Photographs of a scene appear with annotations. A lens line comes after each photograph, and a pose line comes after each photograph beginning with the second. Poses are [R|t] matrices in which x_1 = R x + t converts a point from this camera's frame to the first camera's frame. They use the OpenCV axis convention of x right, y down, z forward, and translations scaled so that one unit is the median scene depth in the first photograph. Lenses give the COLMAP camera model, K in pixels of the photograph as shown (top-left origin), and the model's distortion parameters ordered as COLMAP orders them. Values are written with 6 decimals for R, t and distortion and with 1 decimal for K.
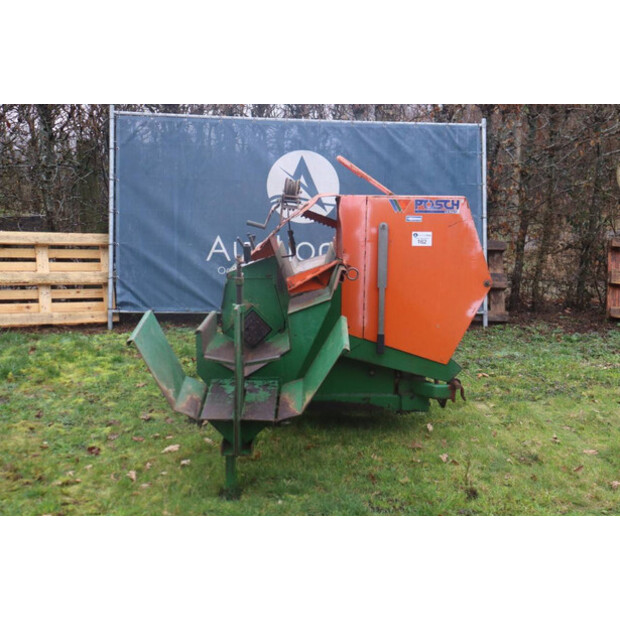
lens RADIAL K [[760.7, 0, 310.0], [0, 760.7, 310.0], [0, 0, 1]] dist [0.001641, 0.028969]
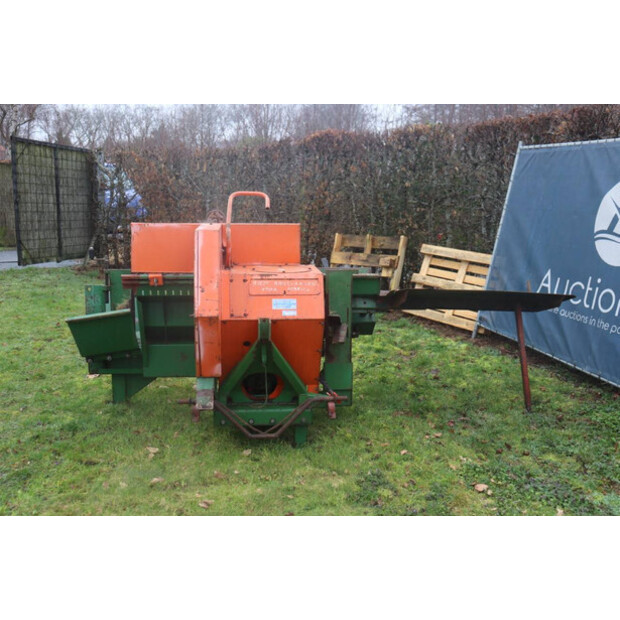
lens RADIAL K [[649.8, 0, 310.0], [0, 649.8, 310.0], [0, 0, 1]] dist [-0.048929, 0.004423]
pose [[0.110528, 0.168257, -0.979527, 0.906012], [-0.172280, 0.973889, 0.147849, -0.162690], [0.978827, 0.152411, 0.136630, 0.849800]]
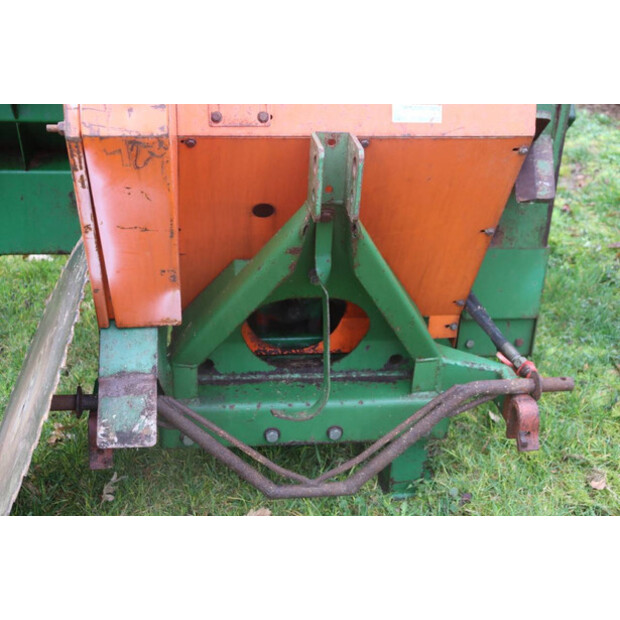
lens RADIAL K [[835.2, 0, 310.0], [0, 835.2, 310.0], [0, 0, 1]] dist [0.009225, 0.010646]
pose [[0.126708, 0.456627, -0.880589, 0.422104], [-0.200933, 0.881155, 0.428009, -0.095841], [0.971376, 0.122707, 0.203401, 0.847286]]
